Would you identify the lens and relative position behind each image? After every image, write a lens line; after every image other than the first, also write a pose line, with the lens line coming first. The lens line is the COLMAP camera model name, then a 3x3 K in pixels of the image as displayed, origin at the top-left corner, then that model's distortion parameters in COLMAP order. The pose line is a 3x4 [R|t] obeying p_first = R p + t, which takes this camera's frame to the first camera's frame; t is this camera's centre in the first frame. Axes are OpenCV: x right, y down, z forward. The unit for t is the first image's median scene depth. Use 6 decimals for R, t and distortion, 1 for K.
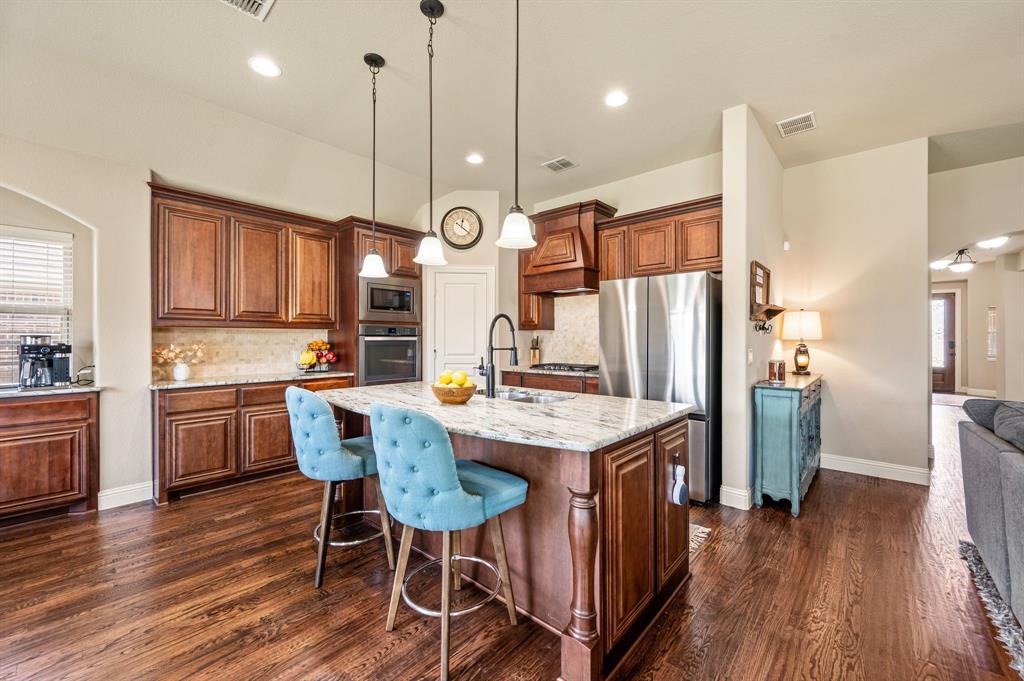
lens RADIAL K [[408.1, 0, 508.5], [0, 408.1, 340.4], [0, 0, 1]] dist [-0.000039, 0.000223]
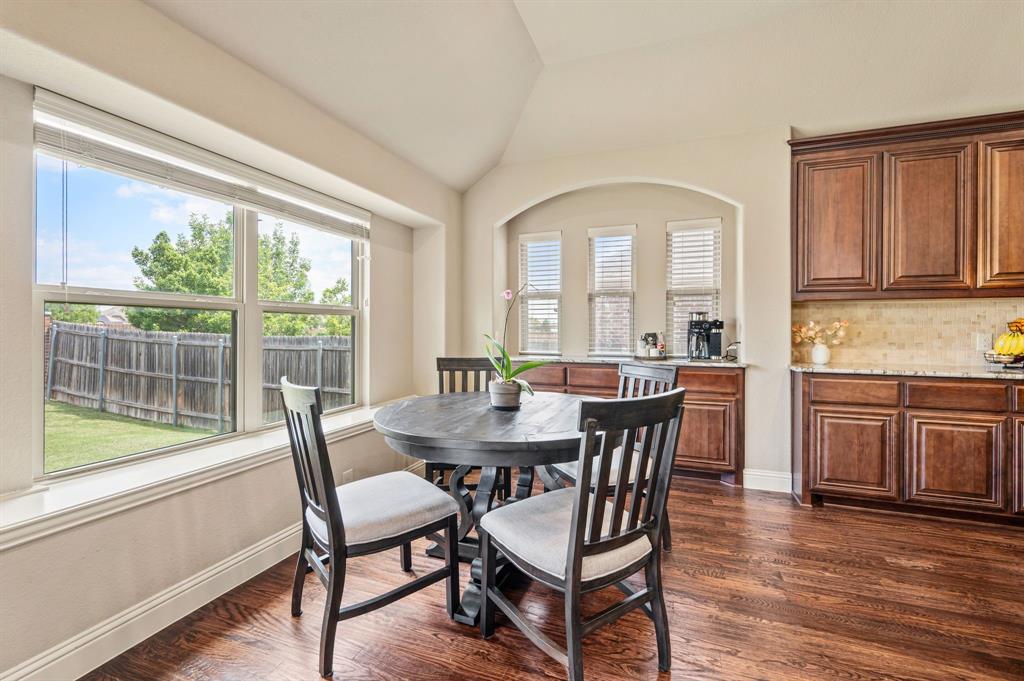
lens RADIAL K [[408.1, 0, 508.5], [0, 408.1, 340.4], [0, 0, 1]] dist [-0.000039, 0.000223]
pose [[0.339966, 0.025939, -0.940080, -0.189983], [-0.001444, 0.999633, 0.027060, 0.022756], [0.940437, -0.007842, 0.339878, 0.088288]]
